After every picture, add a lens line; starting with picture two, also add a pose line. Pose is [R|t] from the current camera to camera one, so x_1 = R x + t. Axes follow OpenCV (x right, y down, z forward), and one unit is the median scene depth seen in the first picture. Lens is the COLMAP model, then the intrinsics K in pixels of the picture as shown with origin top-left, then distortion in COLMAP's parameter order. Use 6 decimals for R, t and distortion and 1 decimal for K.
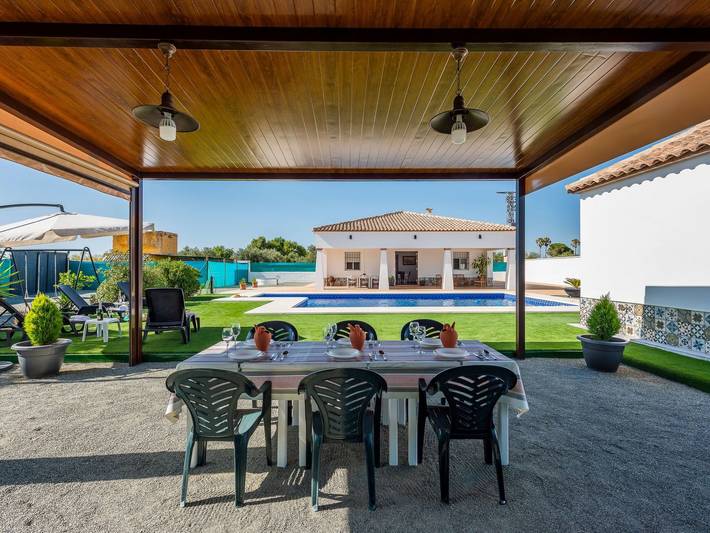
lens RADIAL K [[405.9, 0, 355.0], [0, 405.9, 266.5], [0, 0, 1]] dist [0.000141, 0.000655]
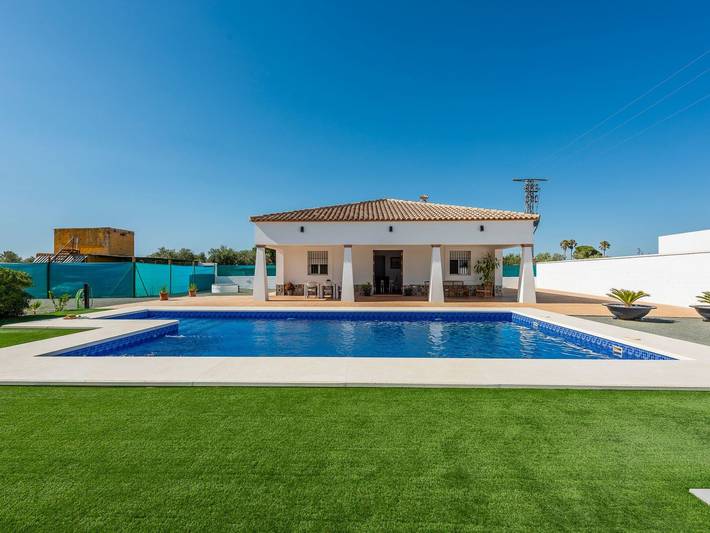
lens RADIAL K [[405.9, 0, 355.0], [0, 405.9, 266.5], [0, 0, 1]] dist [0.000141, 0.000655]
pose [[0.998893, 0.002125, -0.047001, 0.103347], [-0.002629, 0.999940, -0.010667, 0.001608], [0.046976, 0.010778, 0.998838, 0.241588]]
